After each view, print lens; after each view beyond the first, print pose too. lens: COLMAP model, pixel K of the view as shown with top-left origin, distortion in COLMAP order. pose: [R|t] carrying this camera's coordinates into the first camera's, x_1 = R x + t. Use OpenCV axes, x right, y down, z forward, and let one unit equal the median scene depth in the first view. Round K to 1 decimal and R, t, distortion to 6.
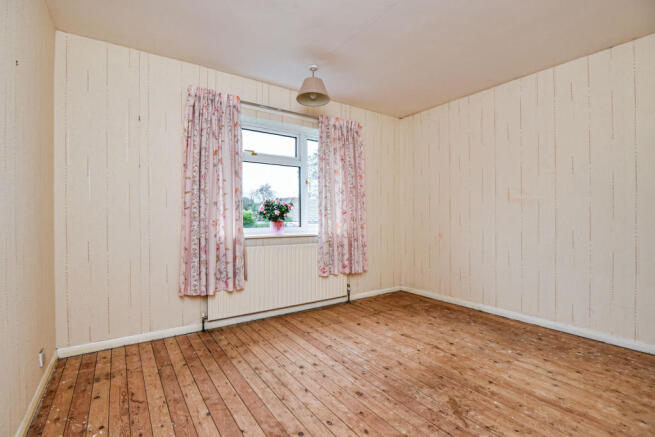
lens RADIAL K [[302.6, 0, 326.6], [0, 302.6, 217.0], [0, 0, 1]] dist [-0.016792, -0.001459]
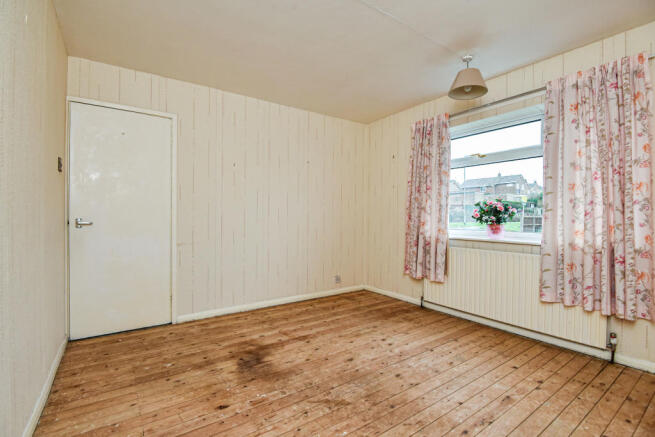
lens RADIAL K [[302.6, 0, 326.5], [0, 302.6, 215.8], [0, 0, 1]] dist [-0.016792, -0.001459]
pose [[0.006244, -0.004188, -0.999972, 0.867223], [-0.008743, 0.999953, -0.004242, -0.004605], [0.999942, 0.008770, 0.006207, 0.561916]]
